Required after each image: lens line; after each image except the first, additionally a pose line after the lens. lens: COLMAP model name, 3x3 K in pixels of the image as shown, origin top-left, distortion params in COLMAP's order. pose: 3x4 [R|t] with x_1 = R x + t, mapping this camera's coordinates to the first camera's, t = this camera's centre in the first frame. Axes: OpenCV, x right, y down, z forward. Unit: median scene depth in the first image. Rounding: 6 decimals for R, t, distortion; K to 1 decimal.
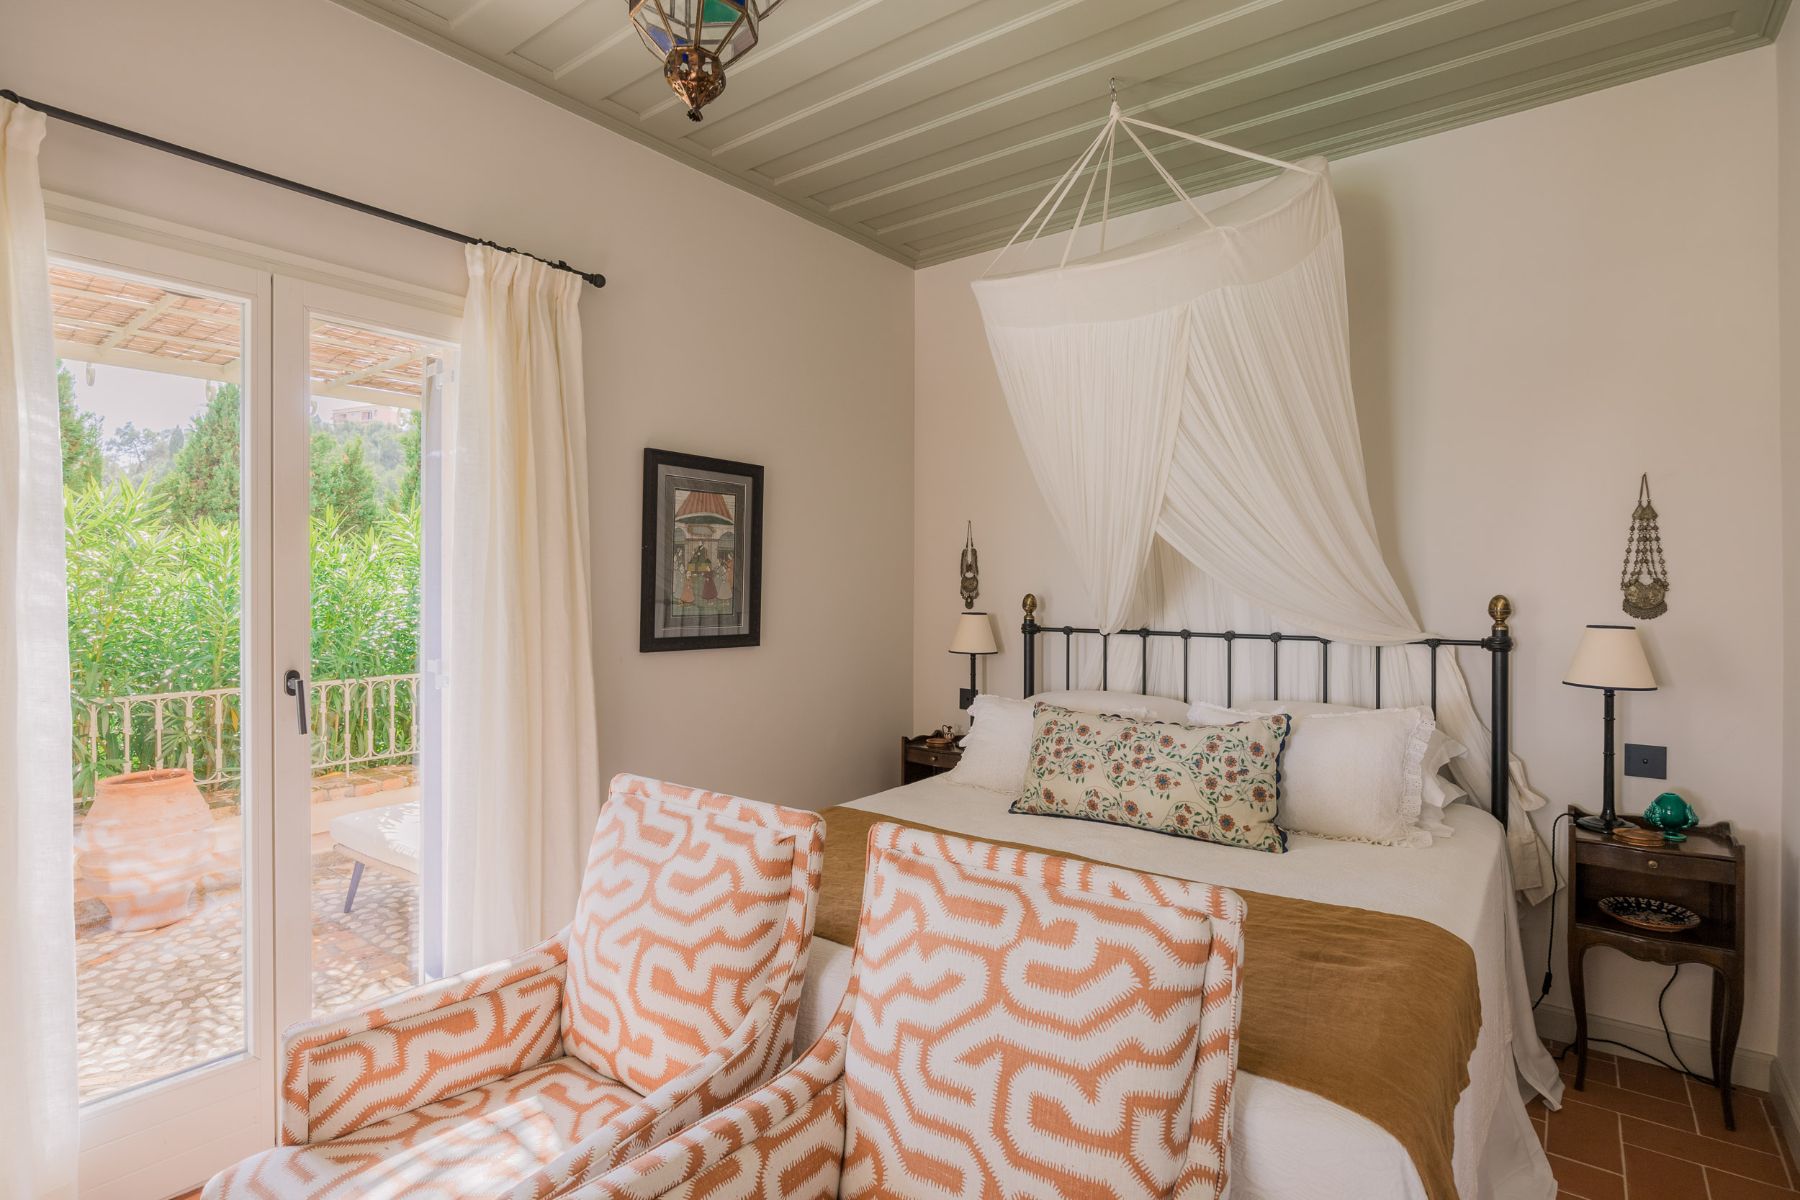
lens RADIAL K [[867.7, 0, 897.2], [0, 867.7, 598.3], [0, 0, 1]] dist [-0.011409, -0.000784]
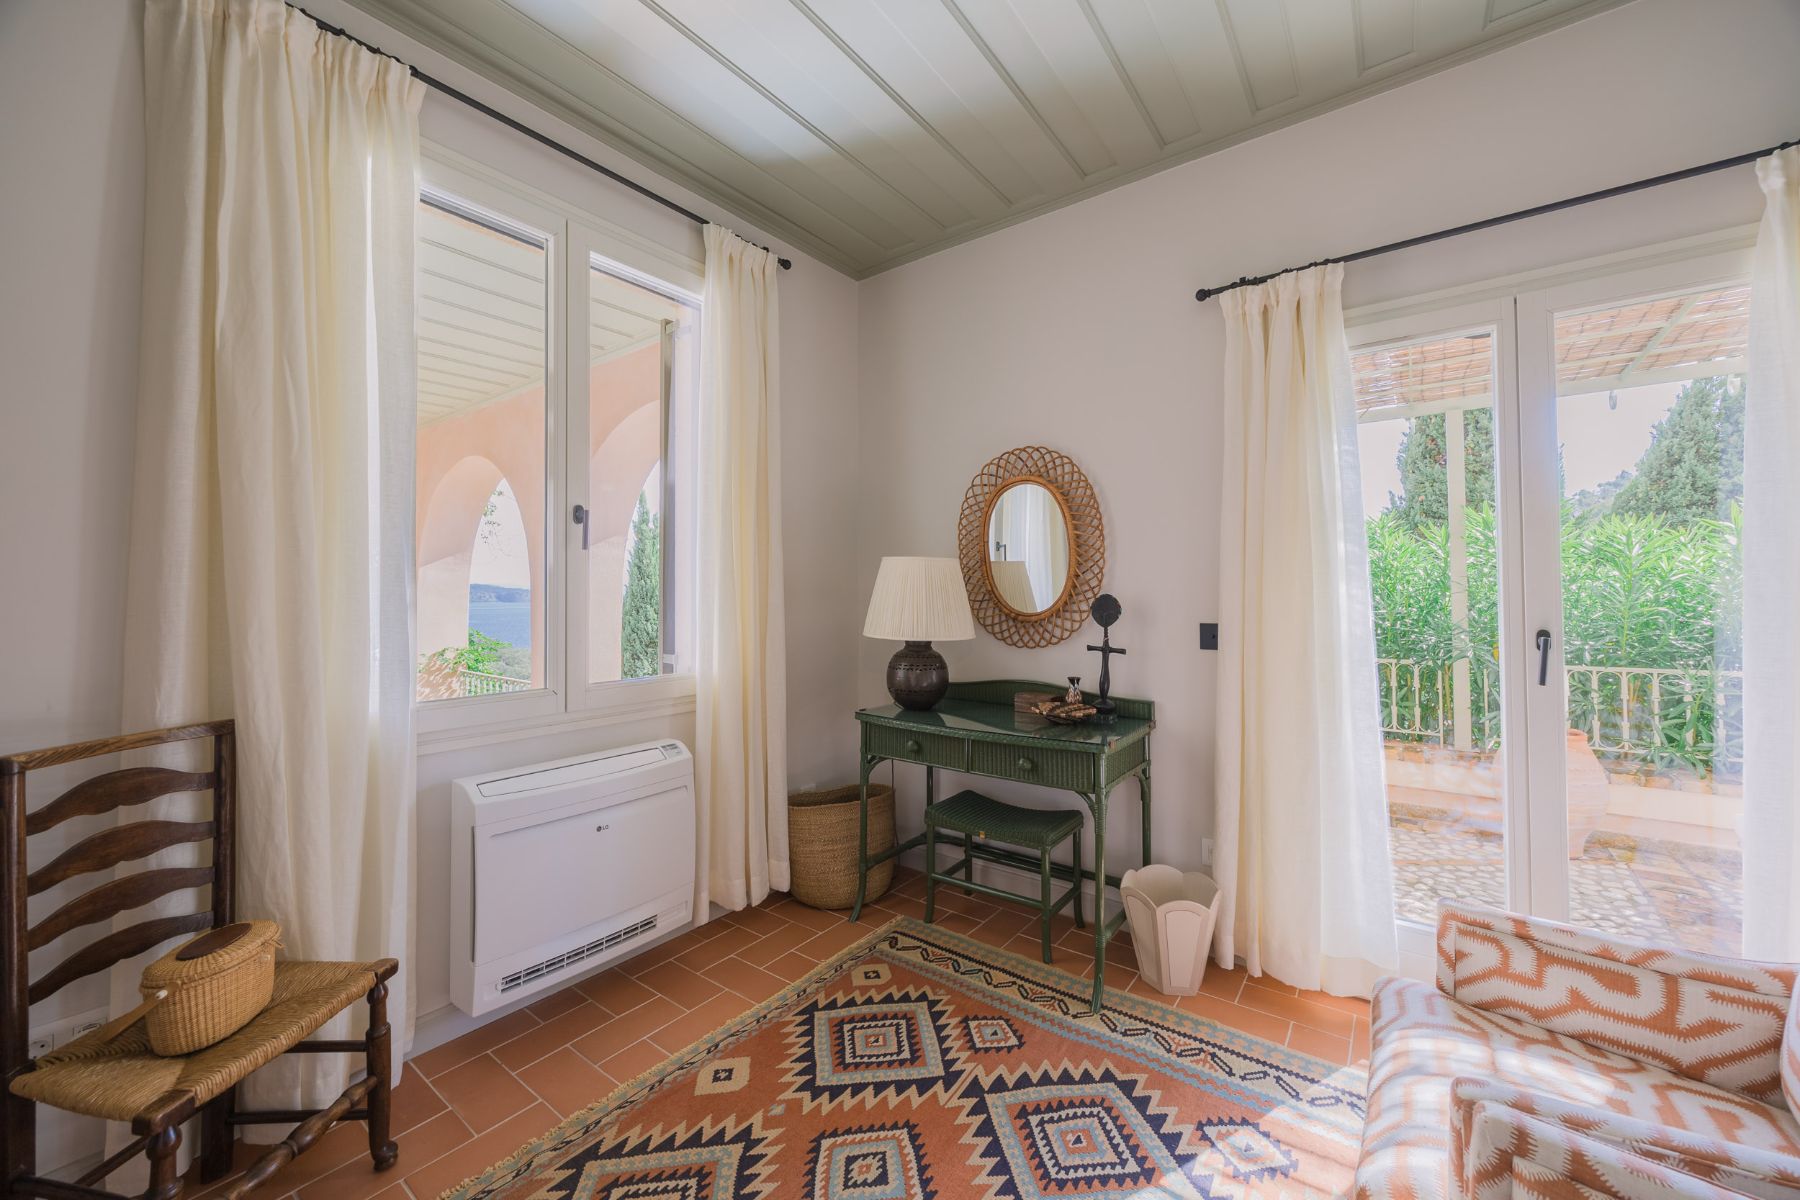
lens RADIAL K [[704.7, 0, 894.0], [0, 704.7, 590.4], [0, 0, 1]] dist [-0.000413, -0.000388]
pose [[0.007420, -0.010017, -0.999922, 0.298225], [-0.004643, 0.999939, -0.010051, 0.056922], [0.999962, 0.004717, 0.007373, 0.166205]]
